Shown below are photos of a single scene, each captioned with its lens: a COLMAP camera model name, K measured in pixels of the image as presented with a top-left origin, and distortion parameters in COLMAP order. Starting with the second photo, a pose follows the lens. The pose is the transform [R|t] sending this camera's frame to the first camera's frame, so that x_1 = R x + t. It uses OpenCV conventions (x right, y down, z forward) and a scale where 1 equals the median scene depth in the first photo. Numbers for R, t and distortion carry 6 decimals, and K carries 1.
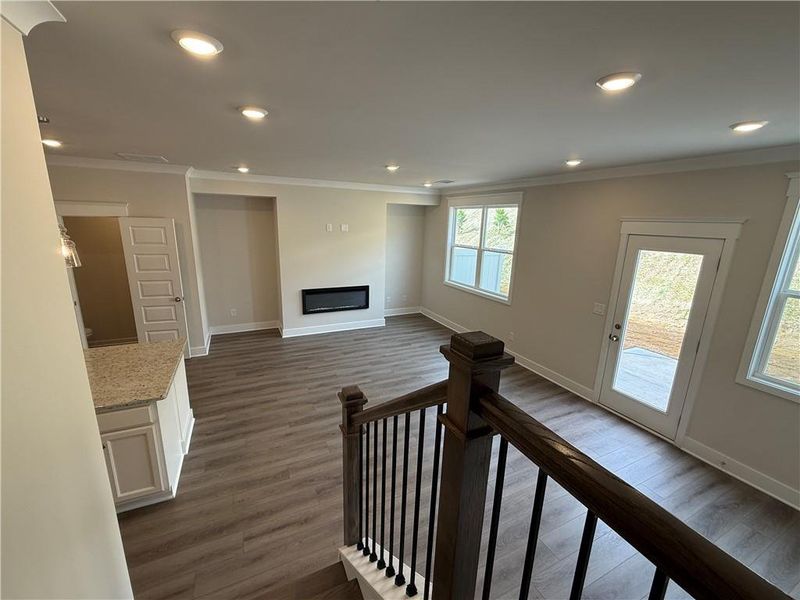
lens RADIAL K [[330.4, 0, 396.7], [0, 330.4, 301.3], [0, 0, 1]] dist [0.000107, 0.000227]
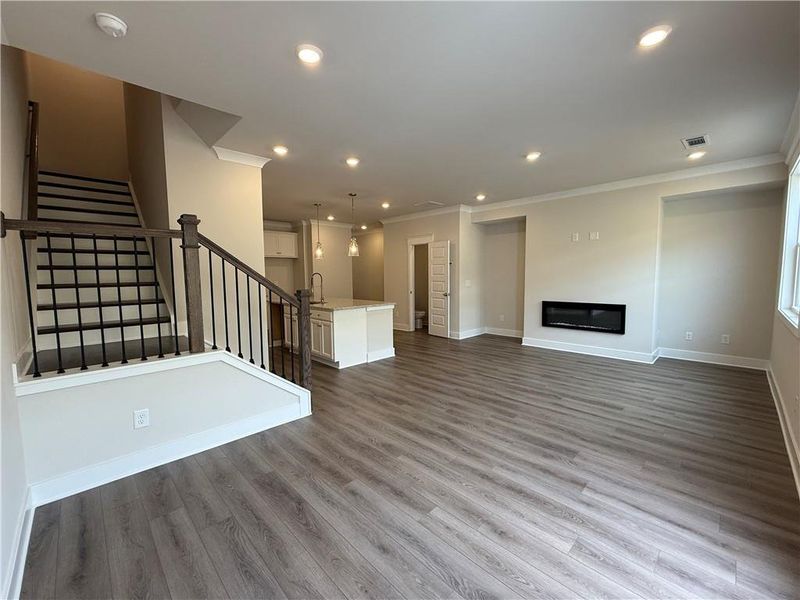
lens RADIAL K [[330.4, 0, 403.3], [0, 330.4, 299.3], [0, 0, 1]] dist [0.000107, 0.000227]
pose [[0.329431, 0.040285, -0.943320, 0.596691], [-0.202905, 0.978767, -0.029061, 0.086236], [0.922120, 0.200978, 0.330611, 0.303366]]
